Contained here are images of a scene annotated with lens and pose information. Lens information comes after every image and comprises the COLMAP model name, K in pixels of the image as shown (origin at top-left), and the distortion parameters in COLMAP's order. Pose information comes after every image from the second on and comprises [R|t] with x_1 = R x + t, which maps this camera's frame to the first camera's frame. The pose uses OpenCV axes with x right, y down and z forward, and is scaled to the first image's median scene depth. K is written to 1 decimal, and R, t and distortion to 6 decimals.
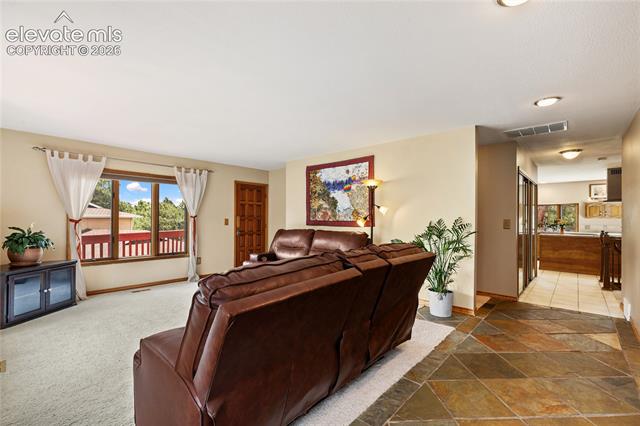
lens RADIAL K [[287.8, 0, 320.7], [0, 287.8, 216.7], [0, 0, 1]] dist [-0.000557, -0.001173]
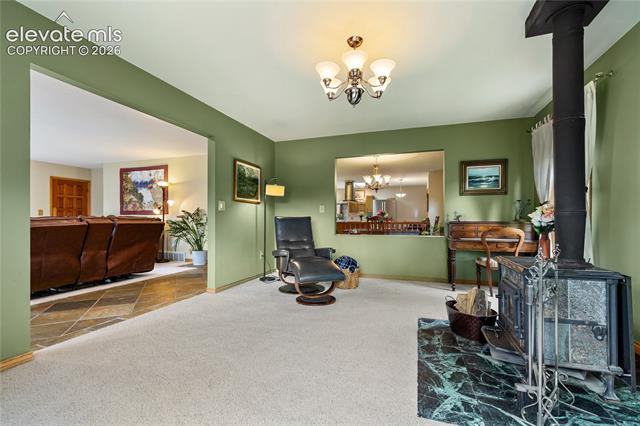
lens RADIAL K [[287.8, 0, 322.0], [0, 287.8, 218.2], [0, 0, 1]] dist [-0.000557, -0.001173]
pose [[0.918879, -0.006297, 0.394489, 0.299978], [0.003138, 0.999958, 0.008652, 0.041650], [-0.394527, -0.006713, 0.918860, -0.587971]]
